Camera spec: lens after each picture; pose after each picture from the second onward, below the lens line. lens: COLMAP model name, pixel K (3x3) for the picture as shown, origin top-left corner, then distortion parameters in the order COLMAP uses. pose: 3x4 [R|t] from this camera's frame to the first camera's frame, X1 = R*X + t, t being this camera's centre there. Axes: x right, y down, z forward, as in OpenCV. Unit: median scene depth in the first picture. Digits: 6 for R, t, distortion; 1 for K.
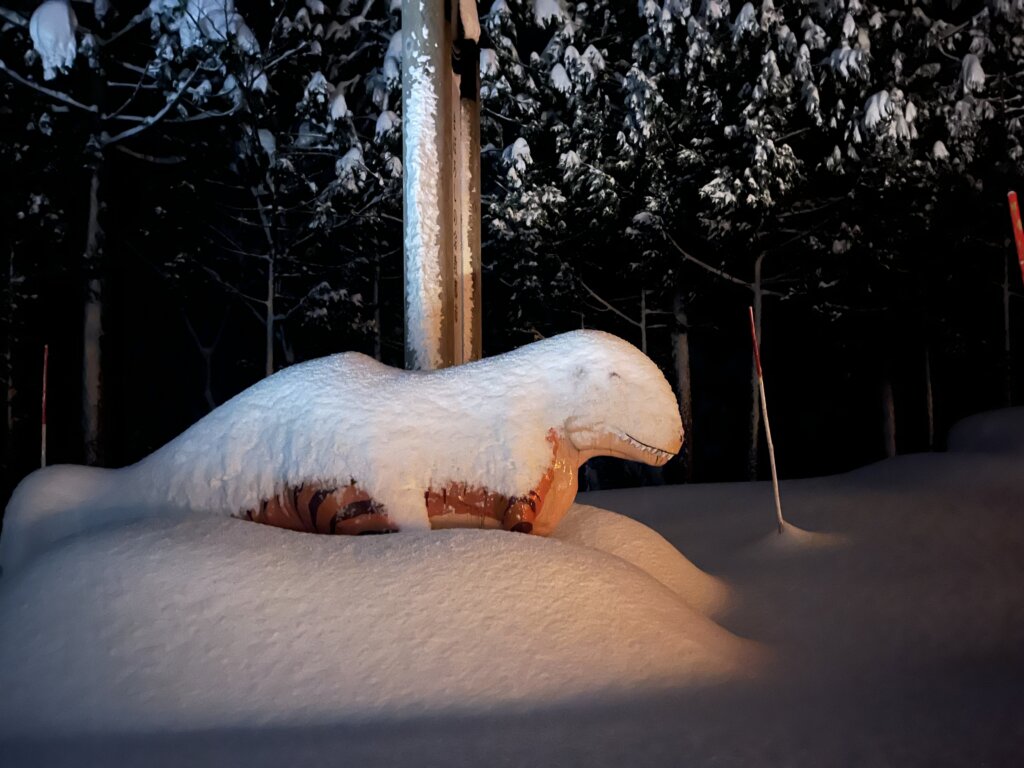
lens RADIAL K [[758.5, 0, 512.0], [0, 758.5, 384.0], [0, 0, 1]] dist [0.037060, -0.001222]
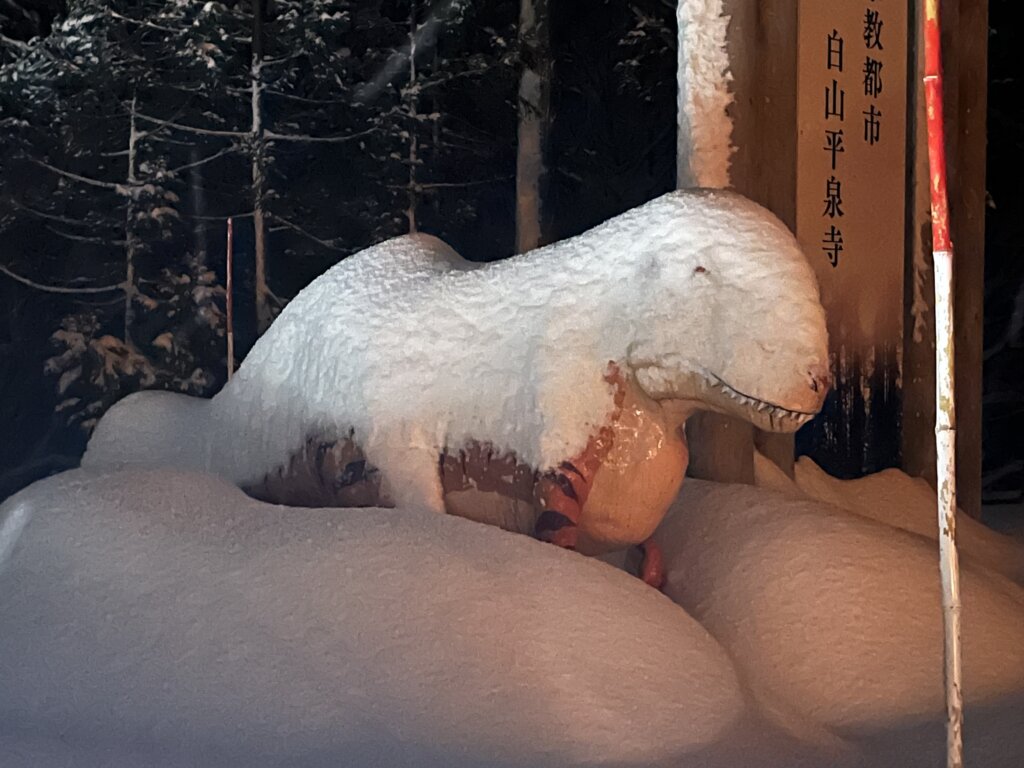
lens RADIAL K [[1646.4, 0, 512.0], [0, 1646.4, 384.0], [0, 0, 1]] dist [0.017884, 0.020469]
pose [[0.803365, 0.034701, -0.594475, 0.762956], [0.017710, 0.996467, 0.082099, -0.031369], [0.595224, -0.076484, 0.799912, -0.080698]]
